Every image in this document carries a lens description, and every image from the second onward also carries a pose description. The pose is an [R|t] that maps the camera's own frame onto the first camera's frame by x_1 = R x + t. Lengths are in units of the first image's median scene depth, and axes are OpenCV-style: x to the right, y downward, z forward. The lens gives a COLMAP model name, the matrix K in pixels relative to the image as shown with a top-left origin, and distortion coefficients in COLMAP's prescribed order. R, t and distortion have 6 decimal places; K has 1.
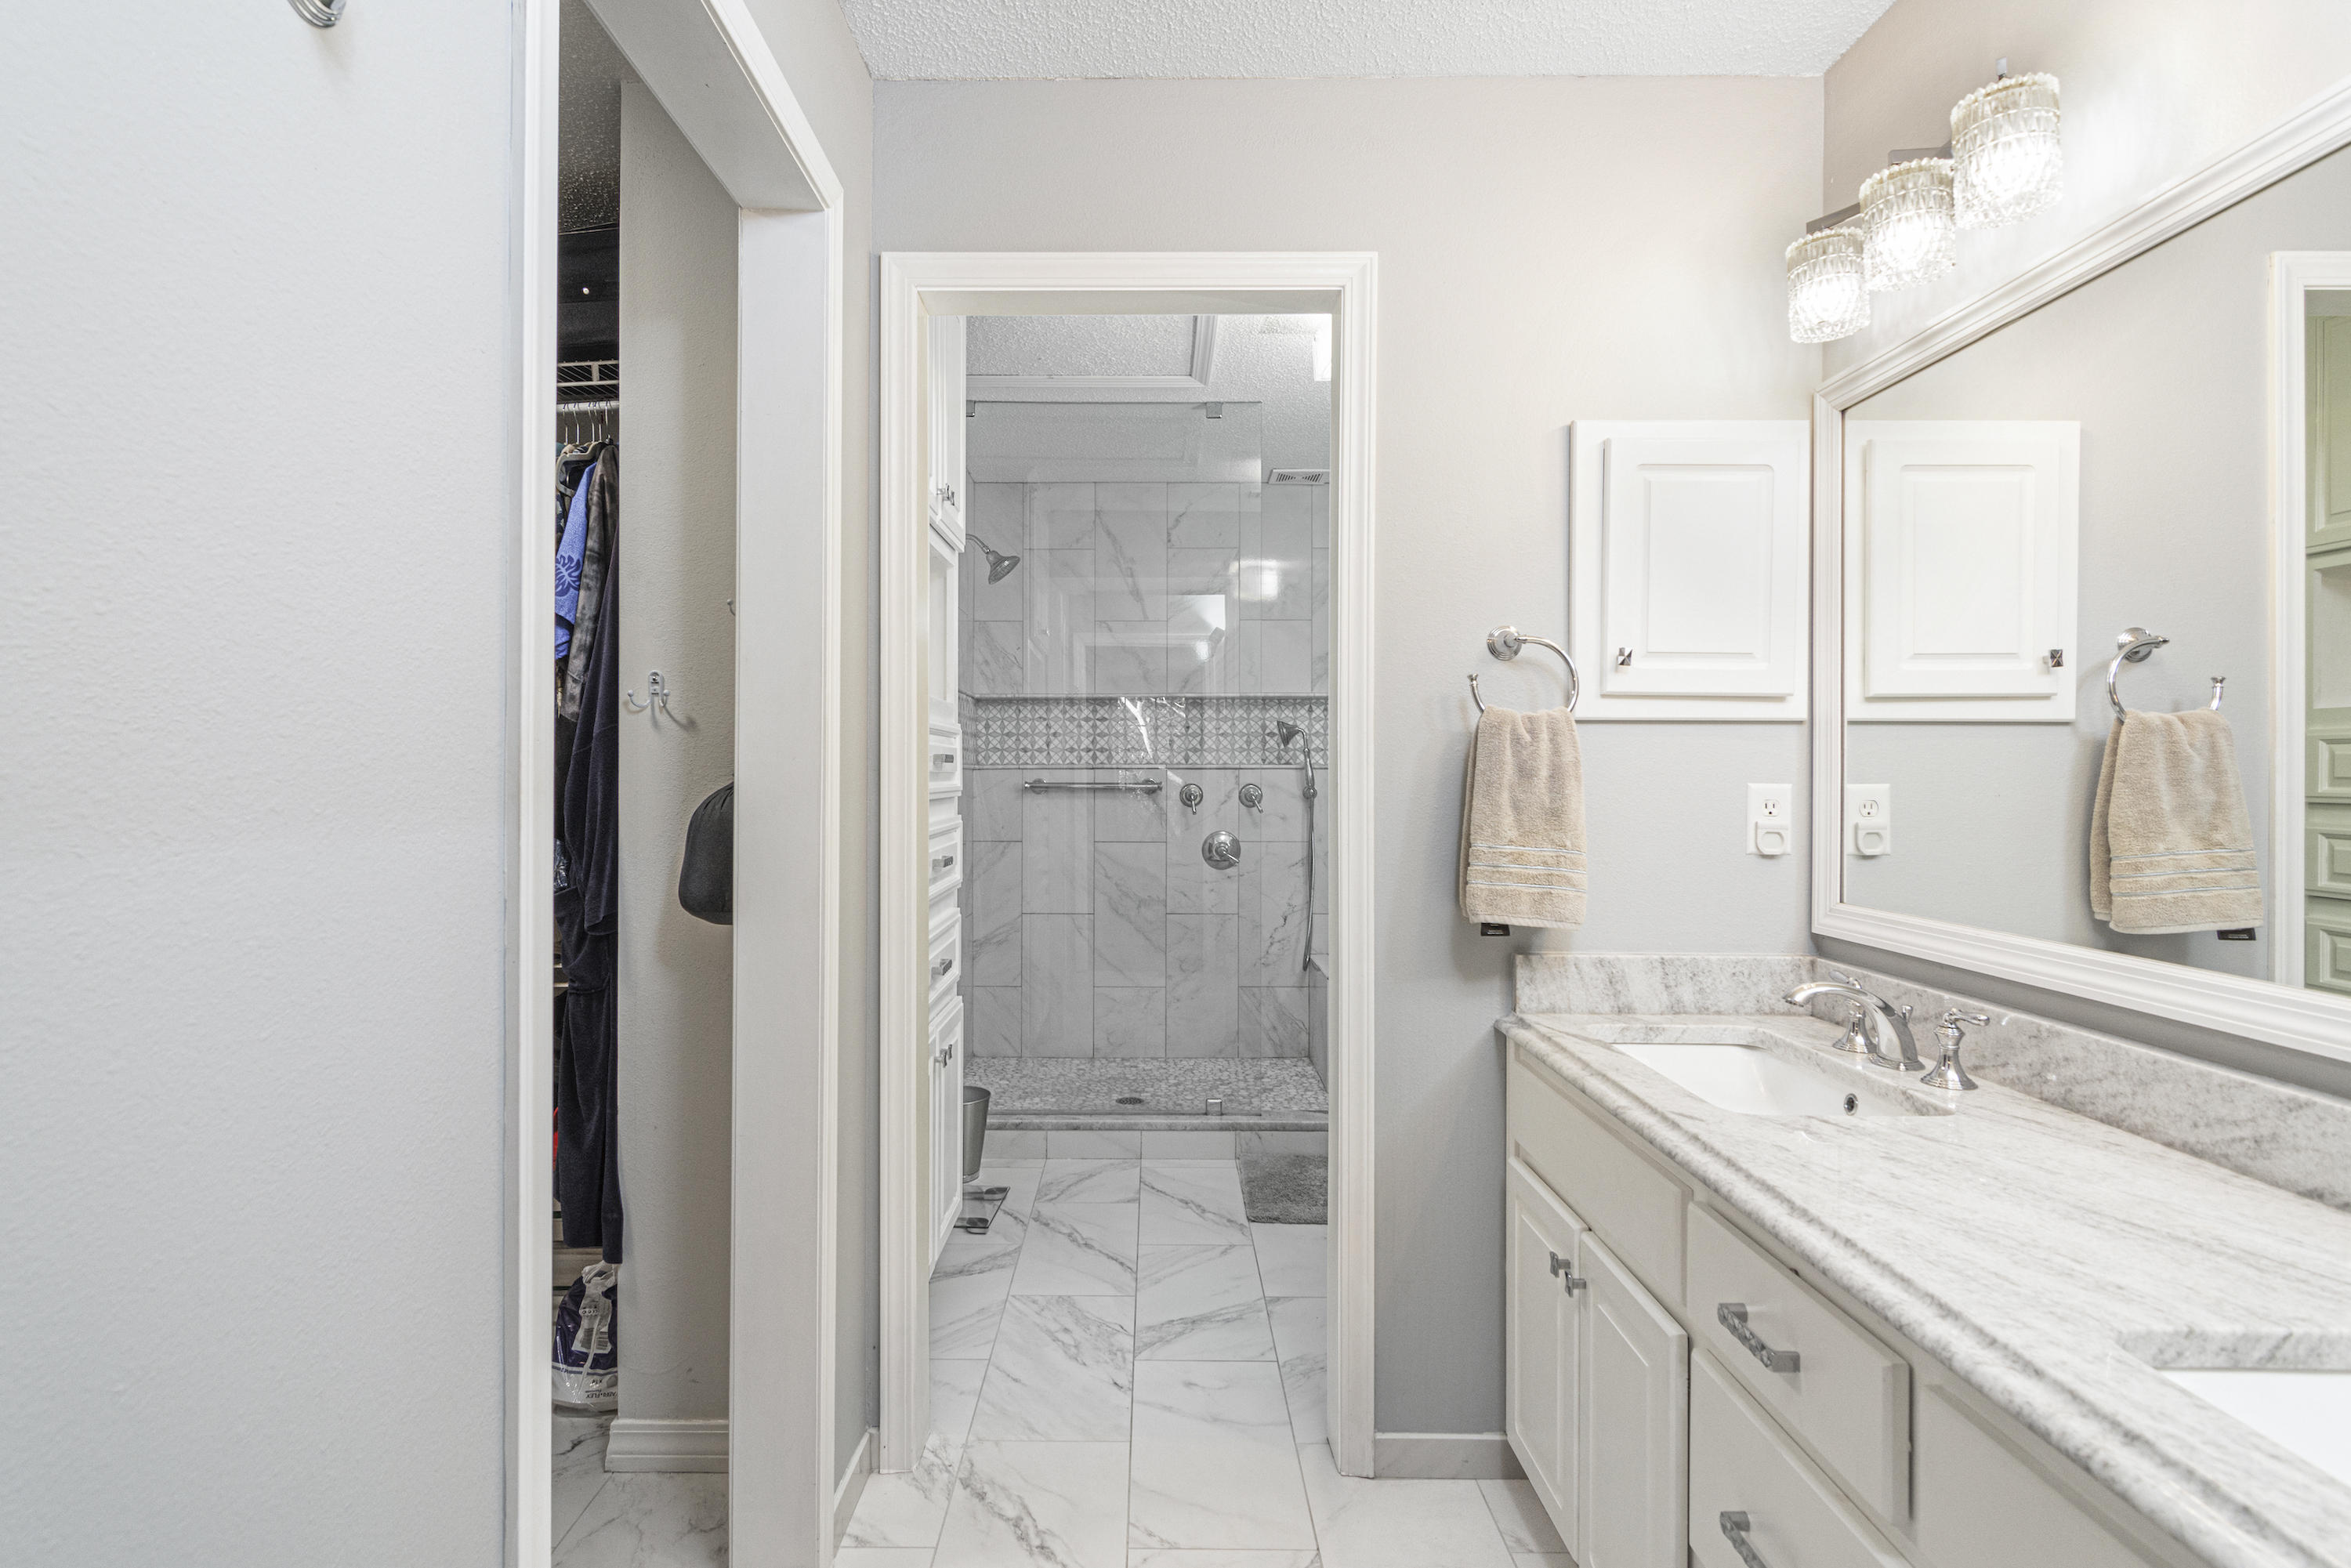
lens RADIAL K [[1155.2, 0, 1157.7], [0, 1155.2, 770.0], [0, 0, 1]] dist [-0.002366, 0.003181]
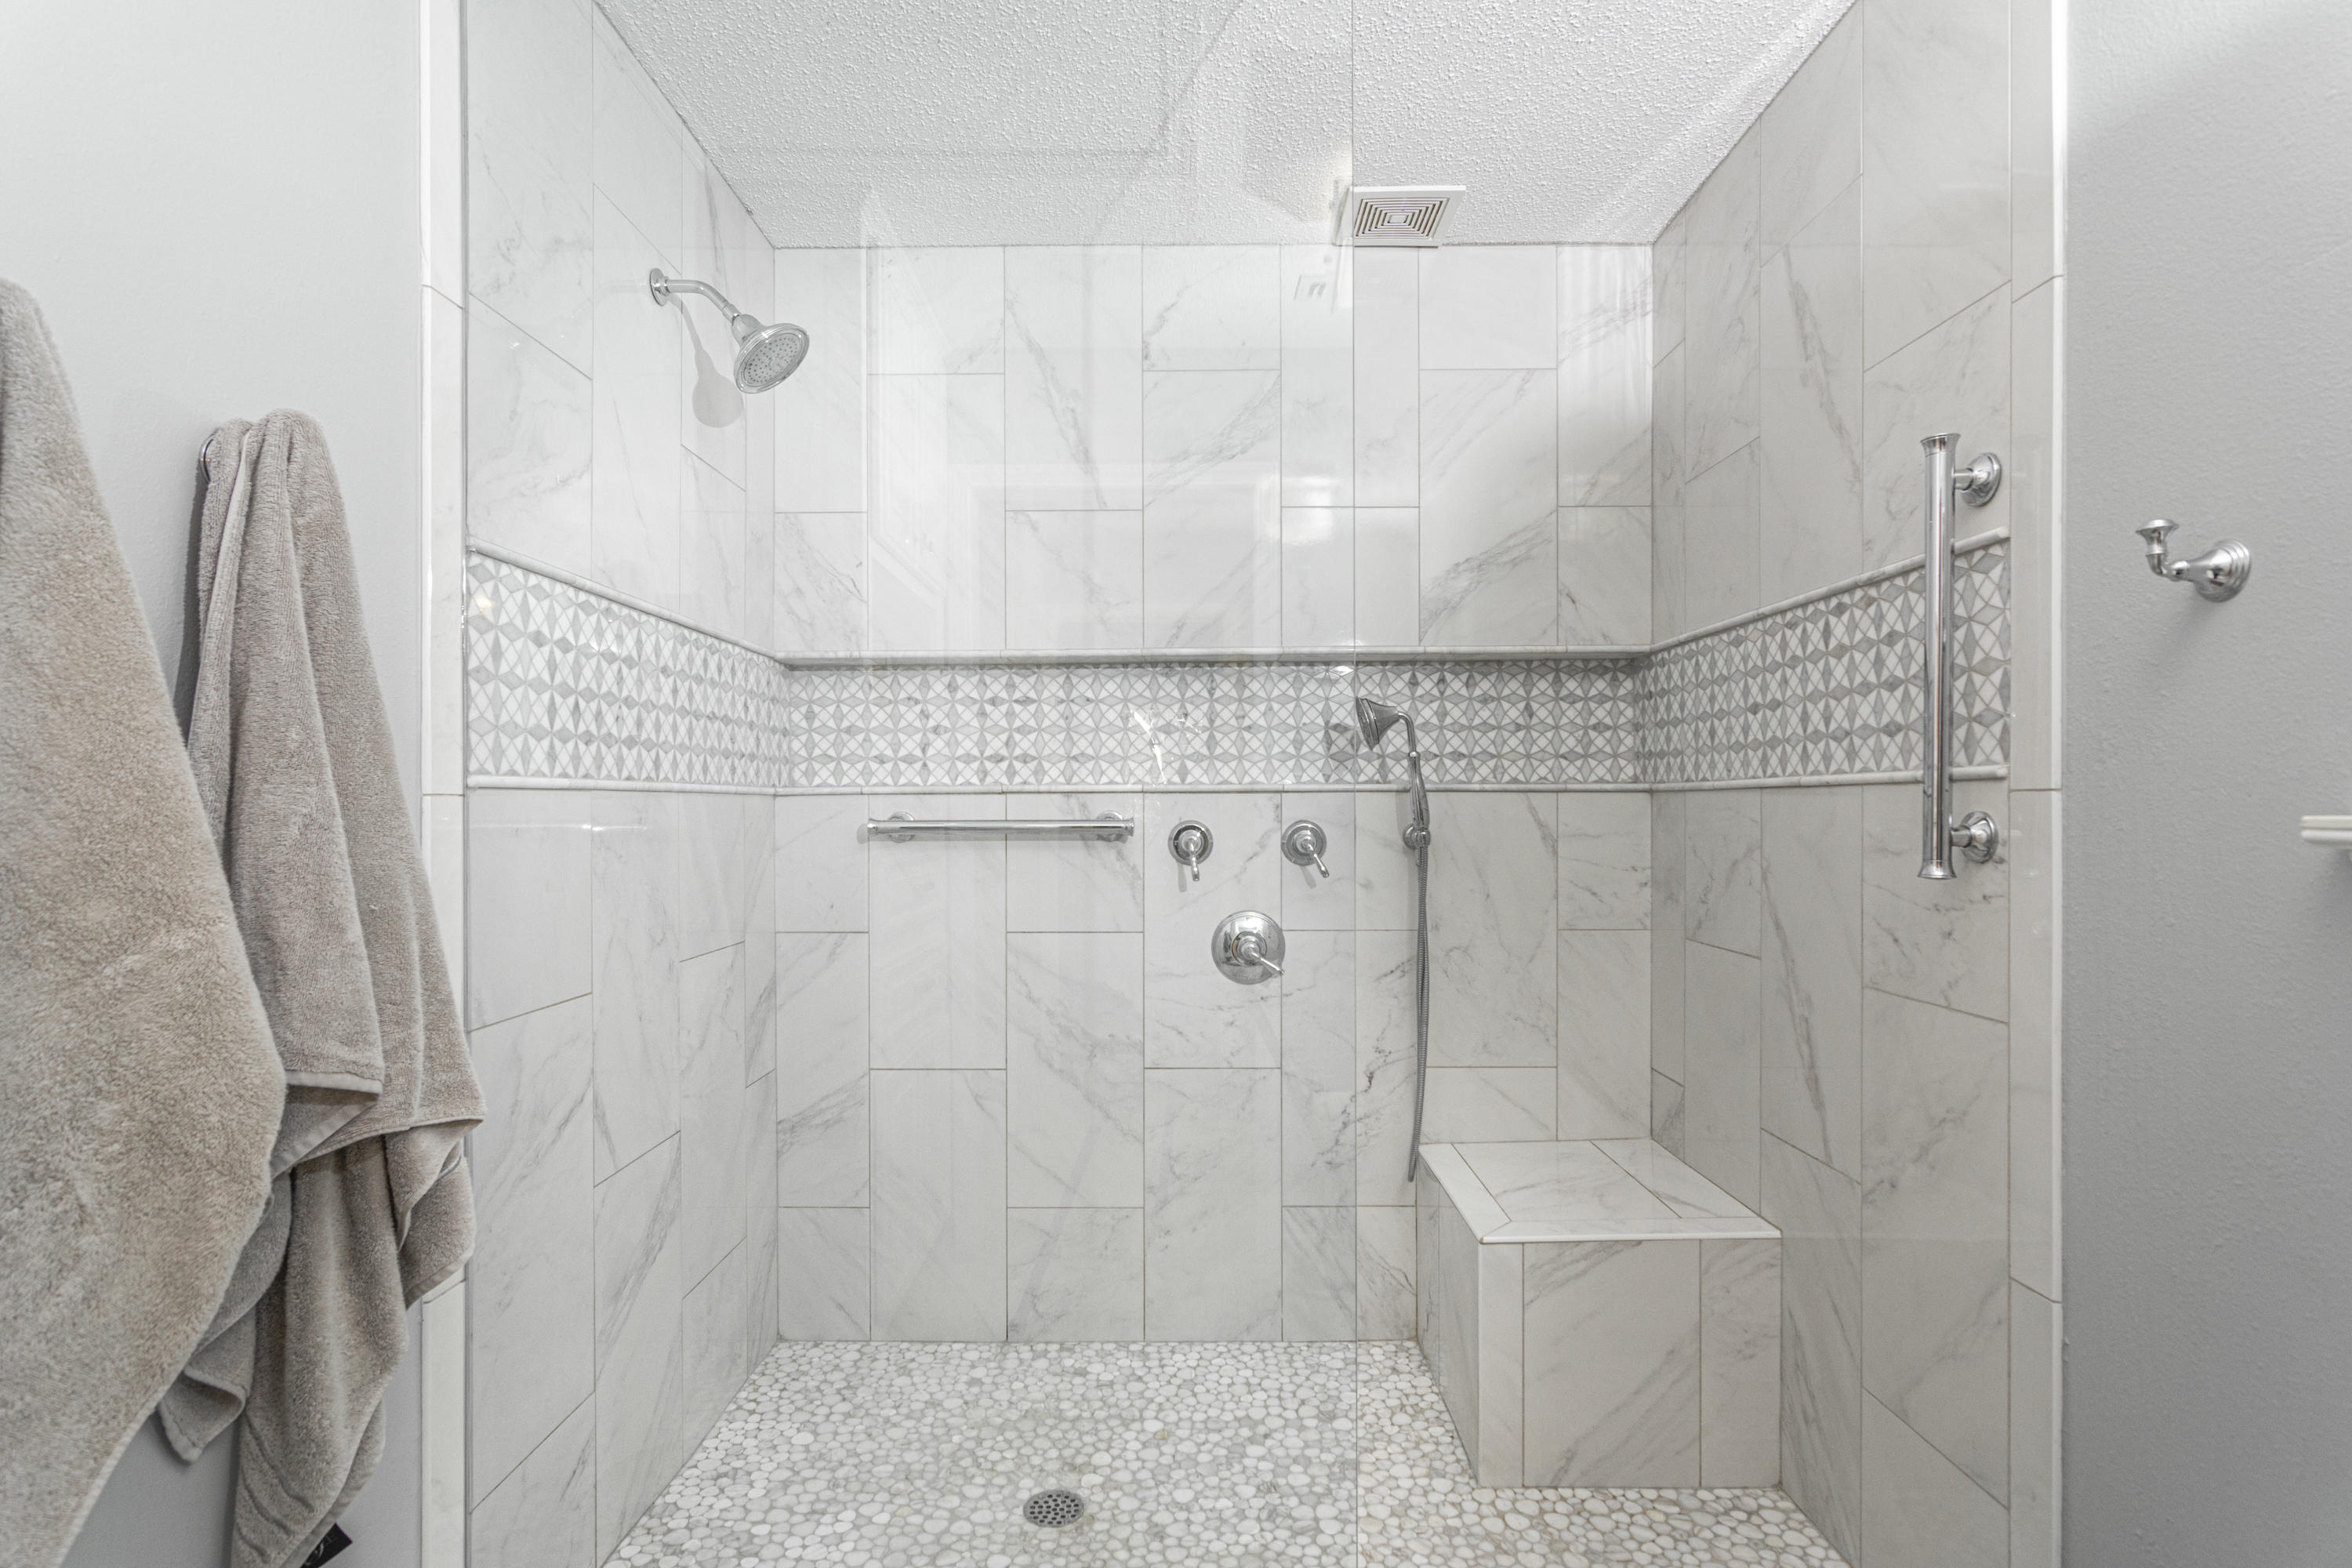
lens RADIAL K [[1155.8, 0, 1173.3], [0, 1155.8, 813.1], [0, 0, 1]] dist [-0.002366, 0.003181]
pose [[0.999962, -0.004926, -0.007156, 0.033244], [0.005002, 0.999931, 0.010634, 0.003595], [0.007103, -0.010669, 0.999918, 0.630159]]
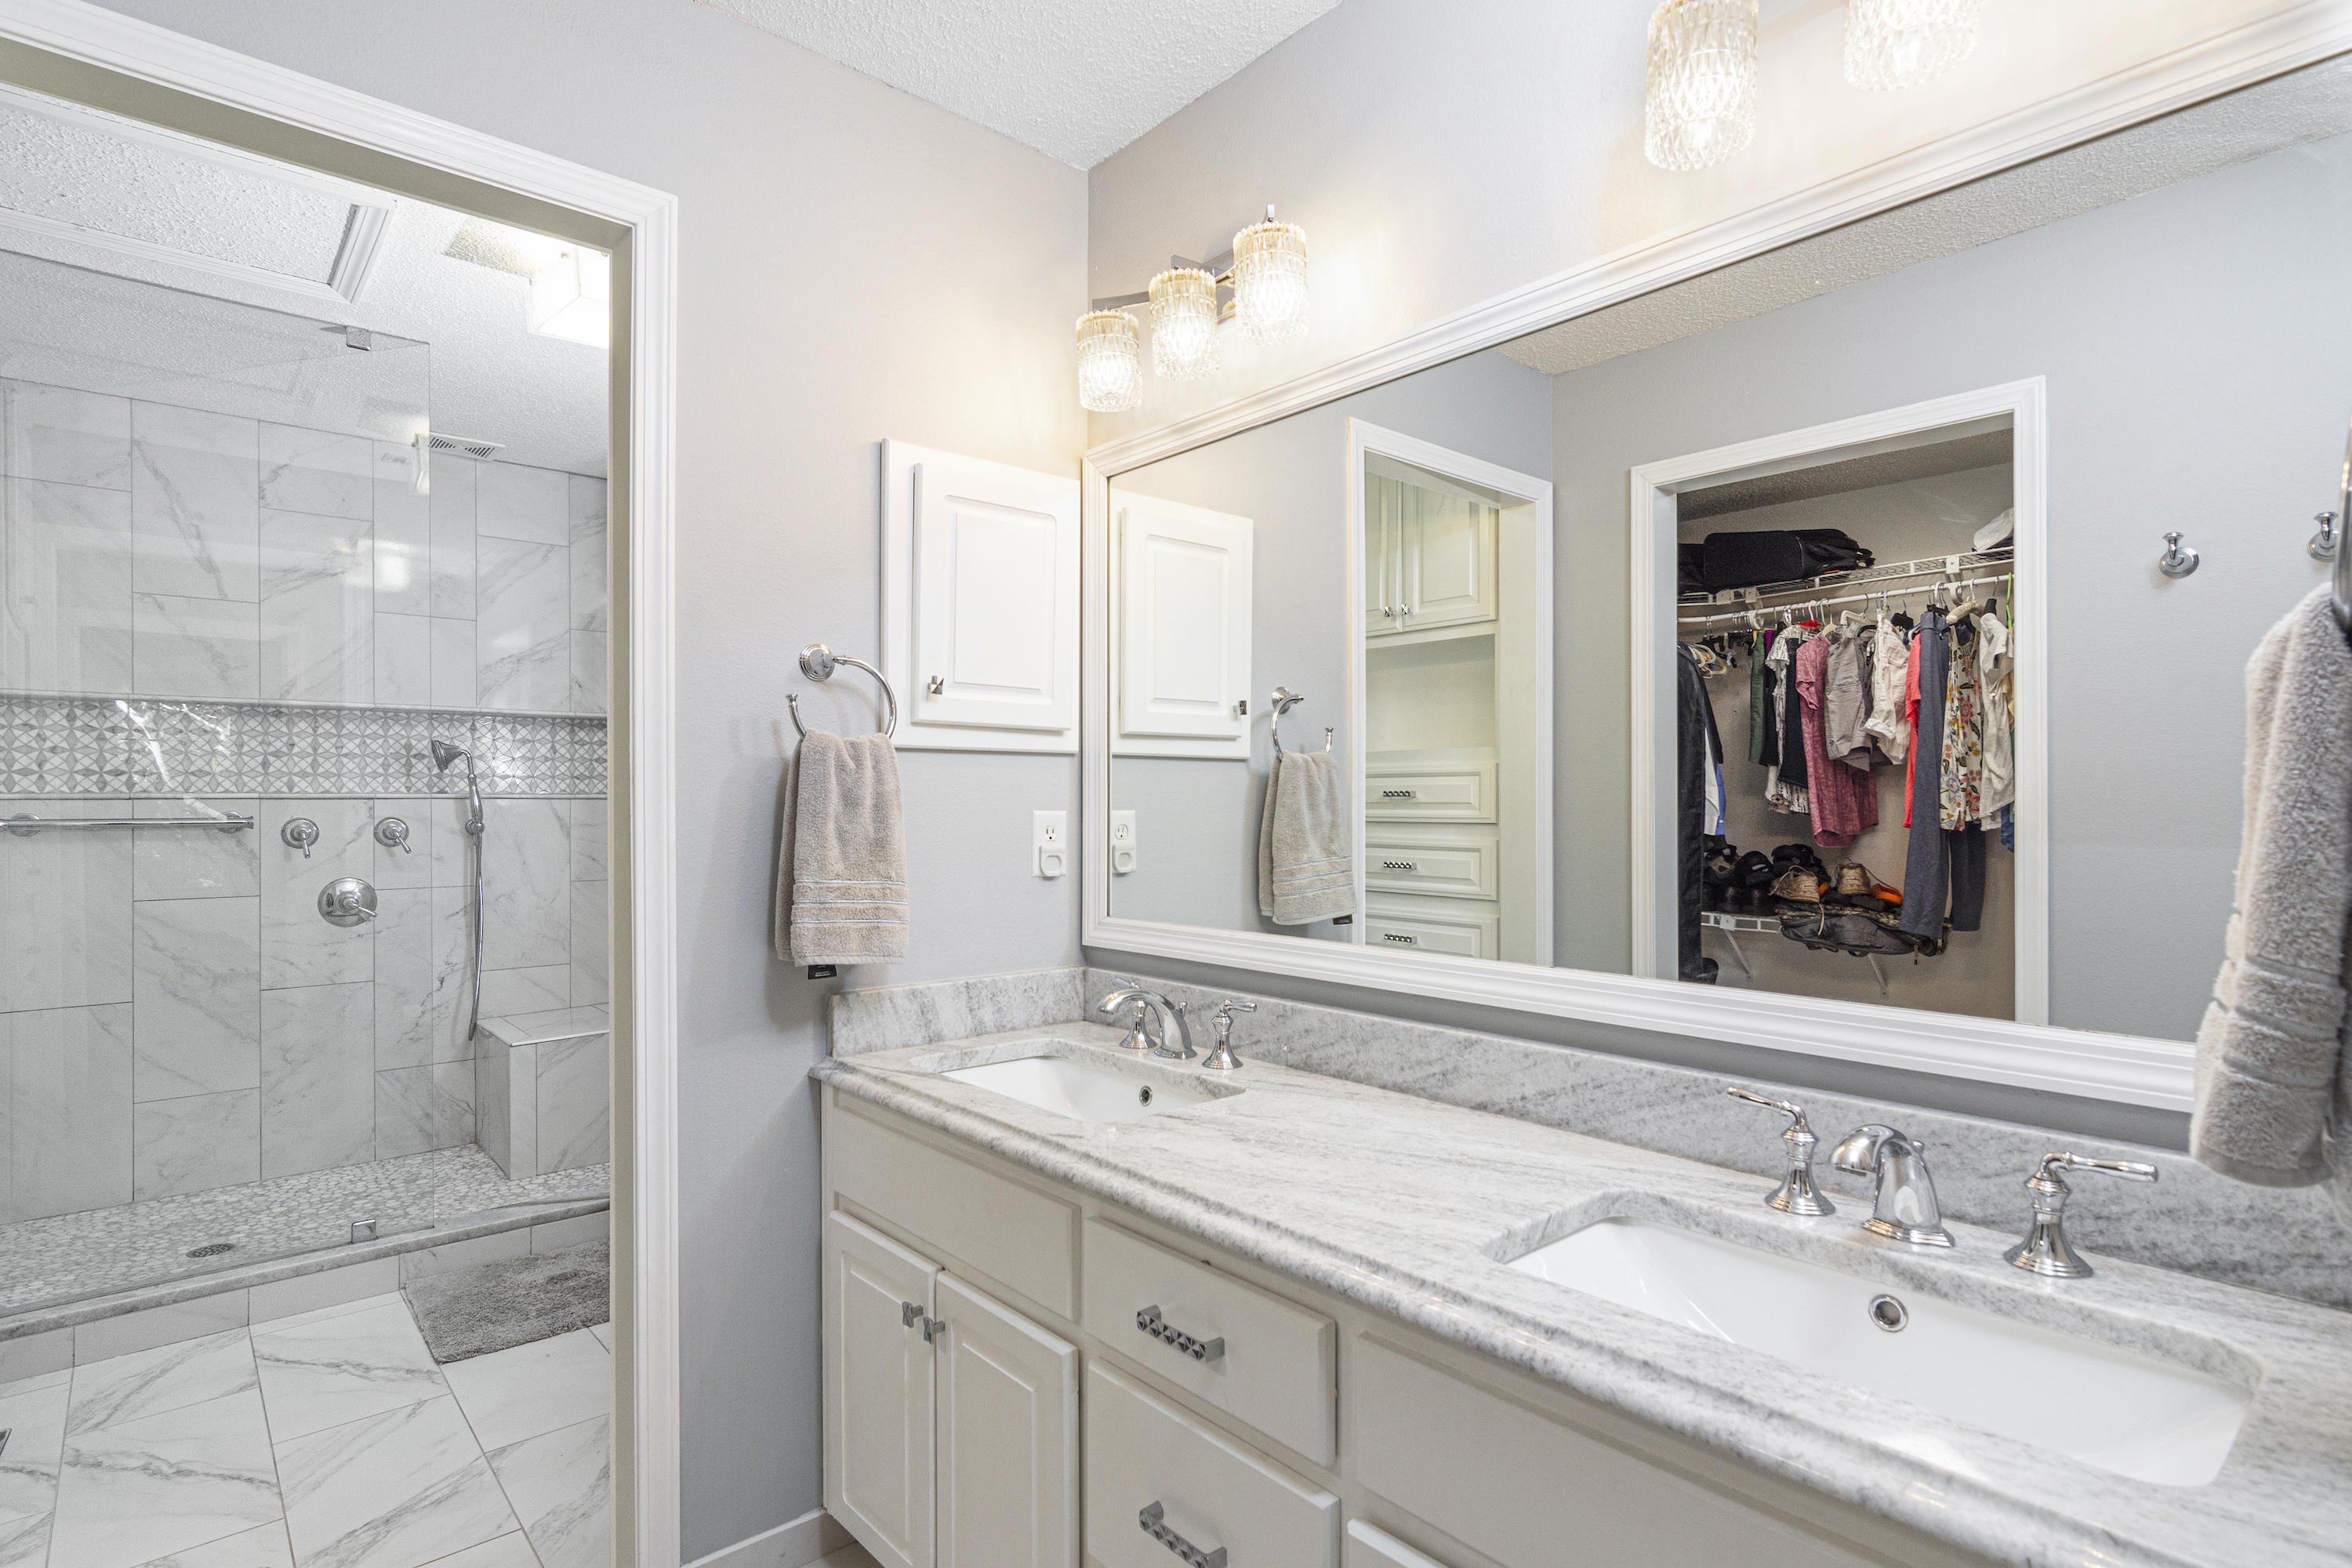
lens RADIAL K [[1155.8, 0, 1144.4], [0, 1155.8, 803.1], [0, 0, 1]] dist [-0.002366, 0.003181]
pose [[0.761347, -0.005221, 0.648324, -0.055413], [0.002916, 0.999985, 0.004630, -0.000112], [-0.648338, -0.001634, 0.761351, 0.062938]]
